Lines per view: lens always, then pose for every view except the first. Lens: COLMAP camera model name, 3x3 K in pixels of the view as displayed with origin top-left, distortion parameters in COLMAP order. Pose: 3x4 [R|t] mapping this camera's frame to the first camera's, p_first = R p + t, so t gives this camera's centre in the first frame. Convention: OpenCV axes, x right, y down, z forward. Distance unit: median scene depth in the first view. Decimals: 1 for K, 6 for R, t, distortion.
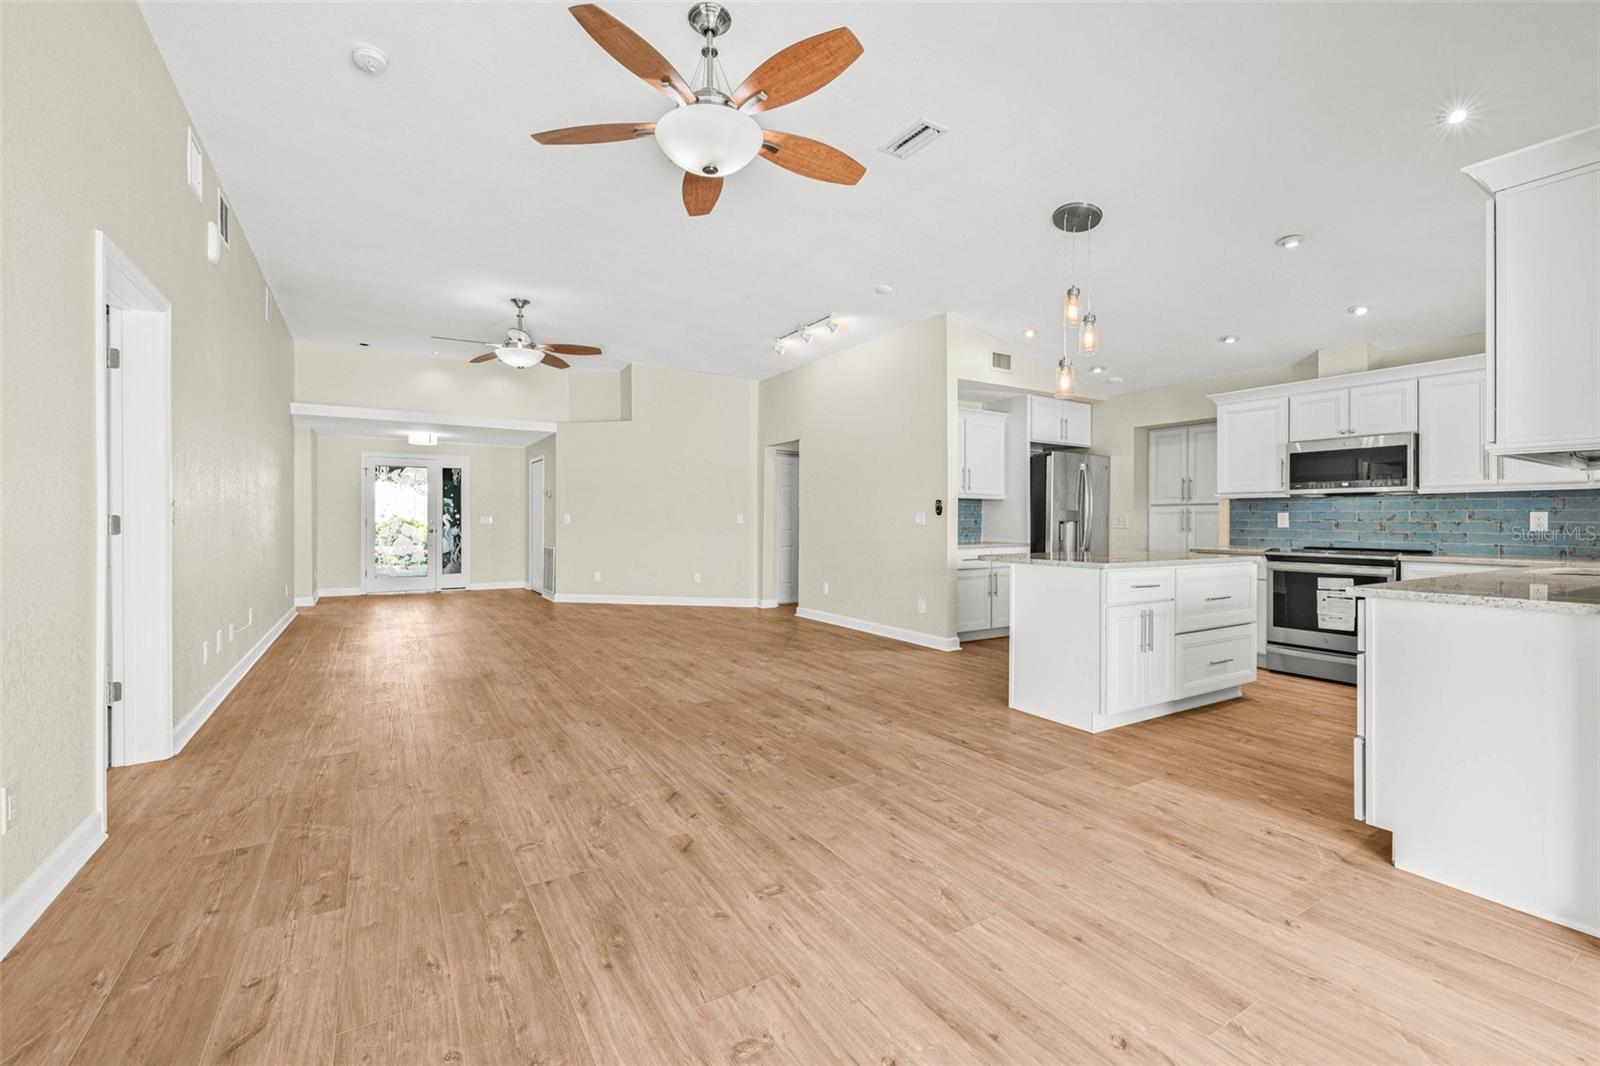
lens RADIAL K [[679.0, 0, 797.9], [0, 679.0, 522.4], [0, 0, 1]] dist [-0.001852, 0.001202]
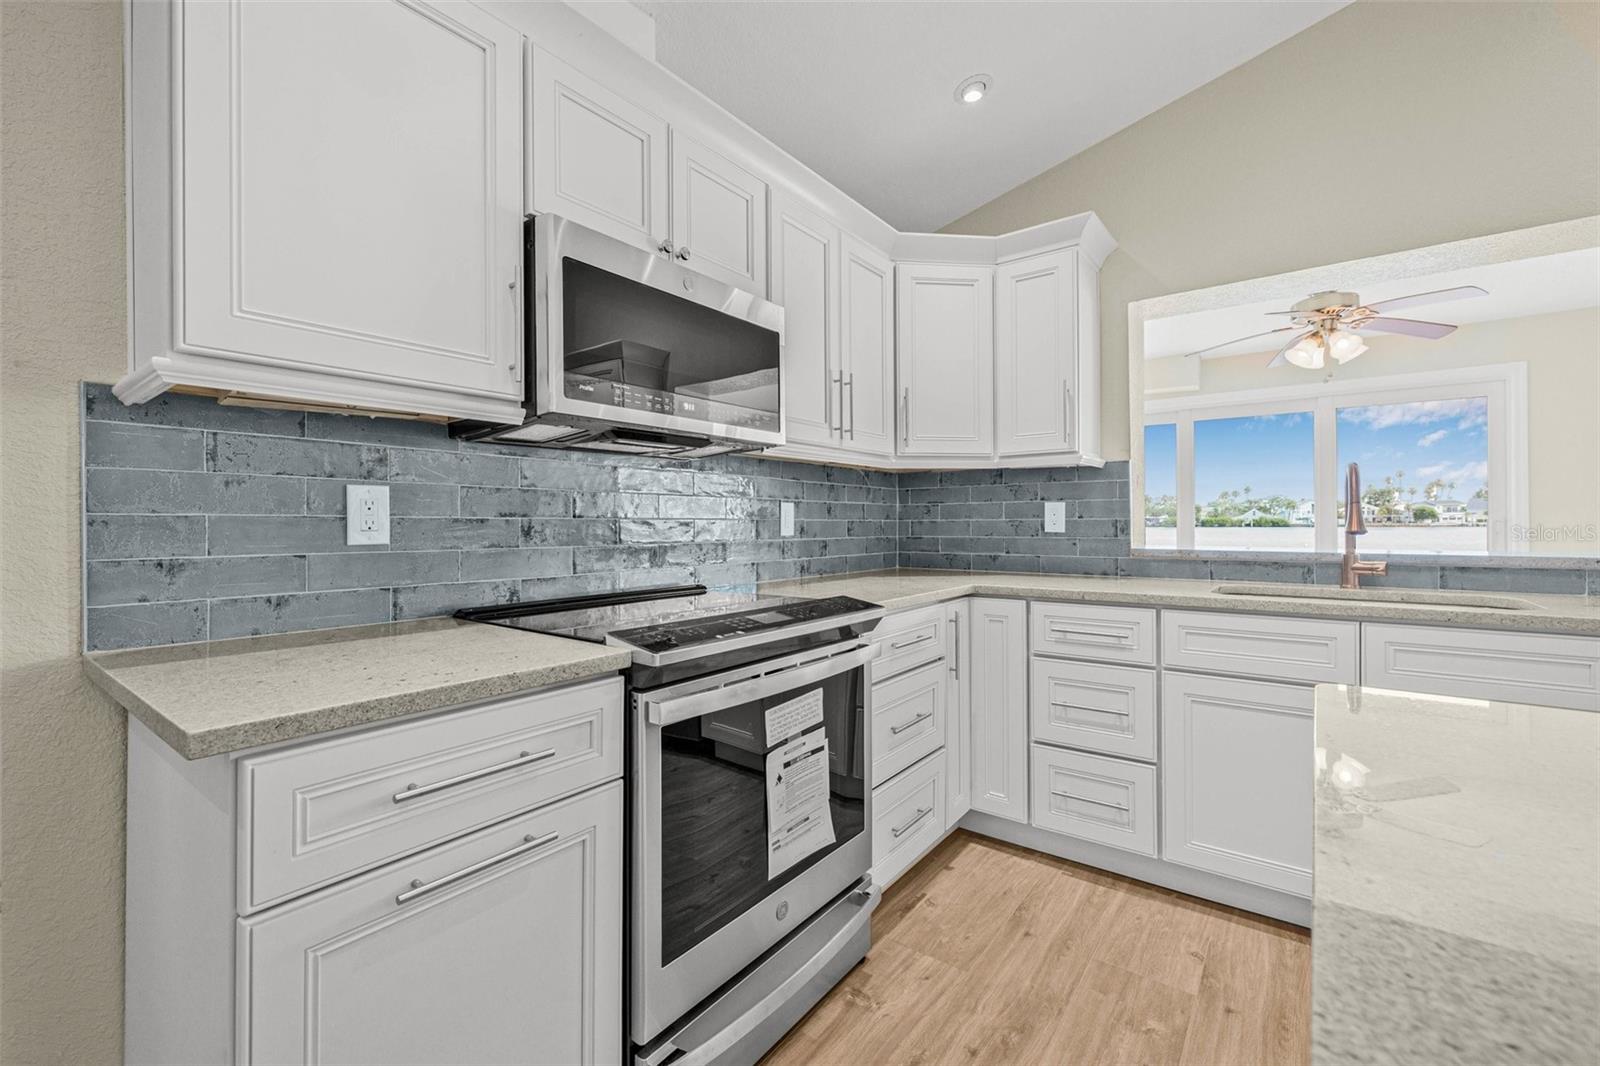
lens RADIAL K [[679.0, 0, 786.9], [0, 679.0, 523.8], [0, 0, 1]] dist [-0.001852, 0.001202]
pose [[-0.351722, -0.002686, 0.936101, 0.431960], [0.006746, 0.999963, 0.005403, -0.000427], [-0.936080, 0.008215, -0.351691, 0.964830]]
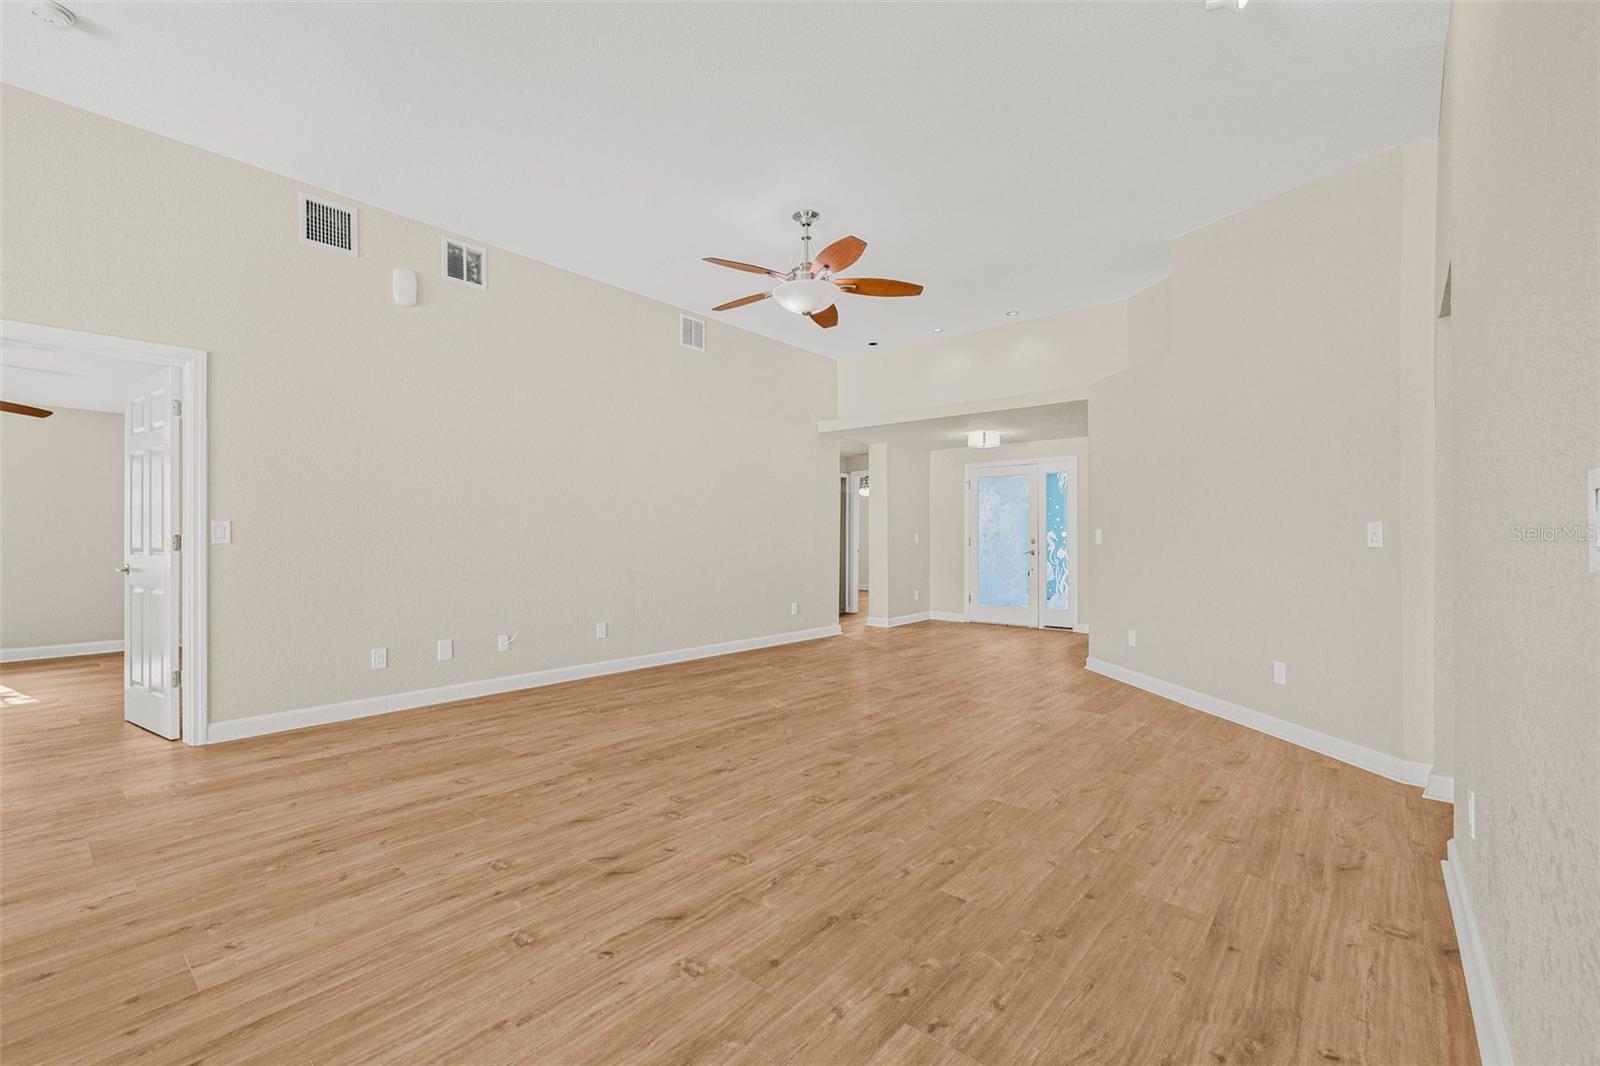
lens RADIAL K [[679.0, 0, 801.7], [0, 679.0, 541.3], [0, 0, 1]] dist [-0.001852, 0.001202]
pose [[0.307031, 0.004165, -0.951690, 0.262095], [-0.006855, 0.999974, 0.002165, -0.002758], [0.951675, 0.005859, 0.307052, 0.932692]]
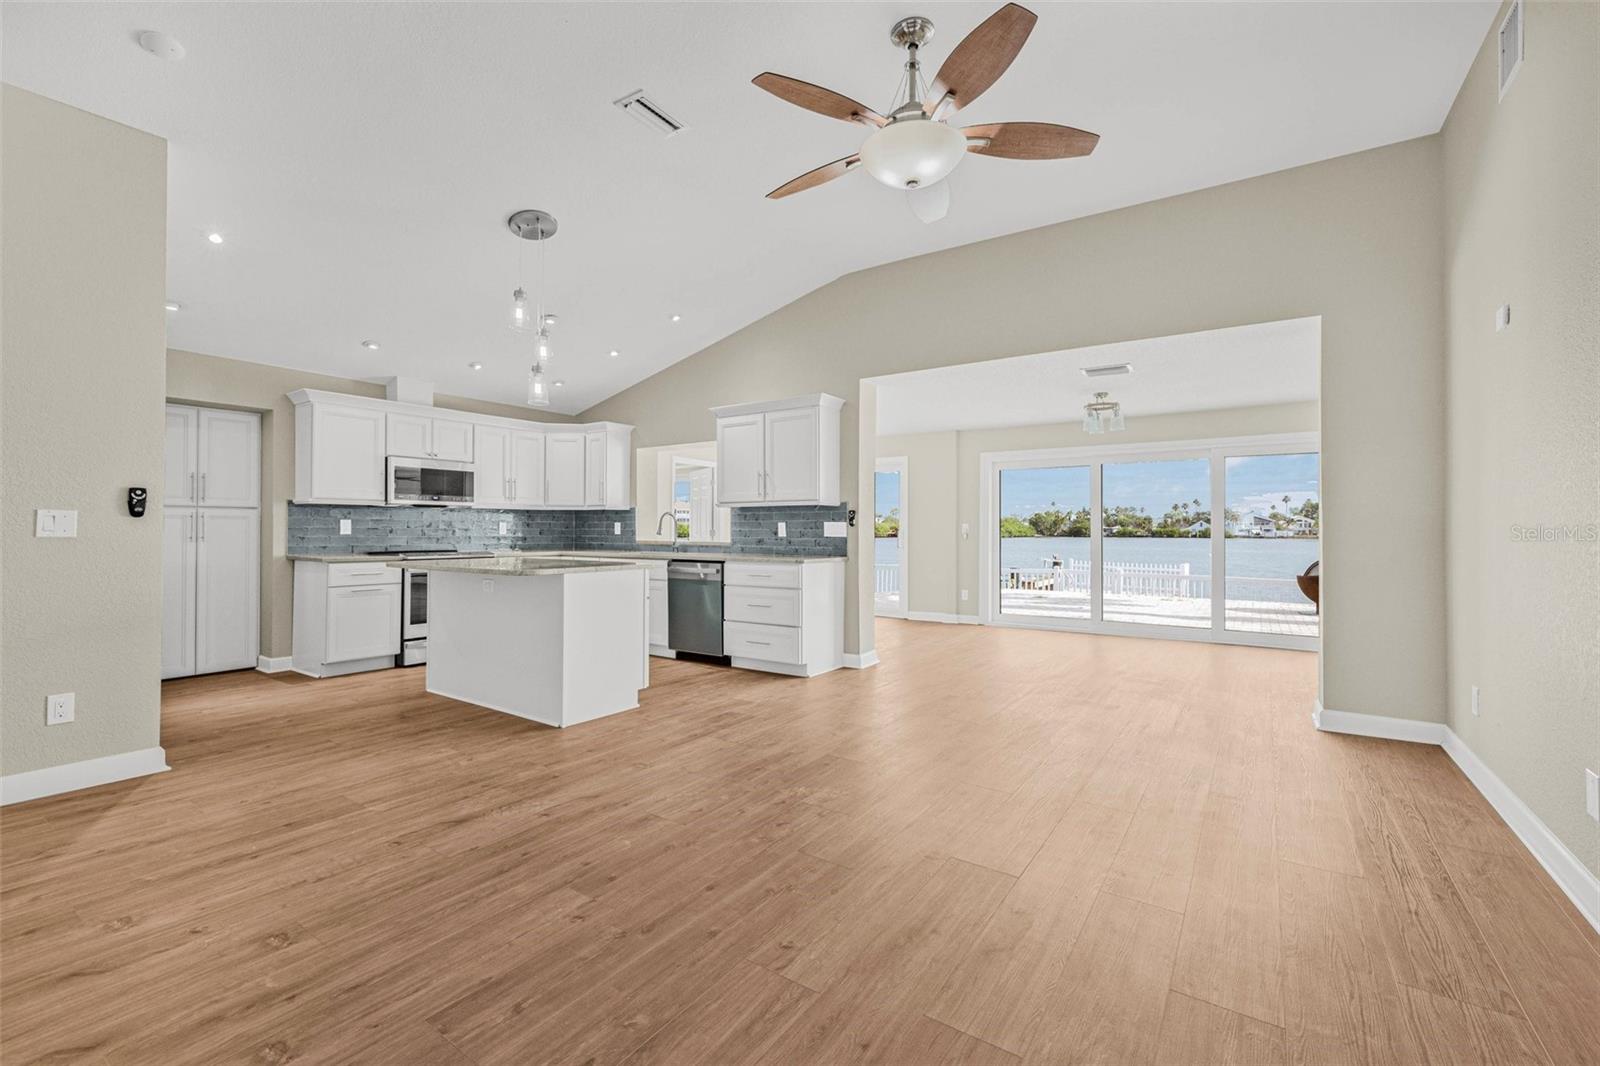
lens RADIAL K [[679.0, 0, 794.2], [0, 679.0, 523.0], [0, 0, 1]] dist [-0.001852, 0.001202]
pose [[-0.400946, 0.005372, 0.916086, -0.507246], [-0.001894, 0.999976, -0.006693, -0.003820], [-0.916100, -0.004419, -0.400926, 0.808767]]
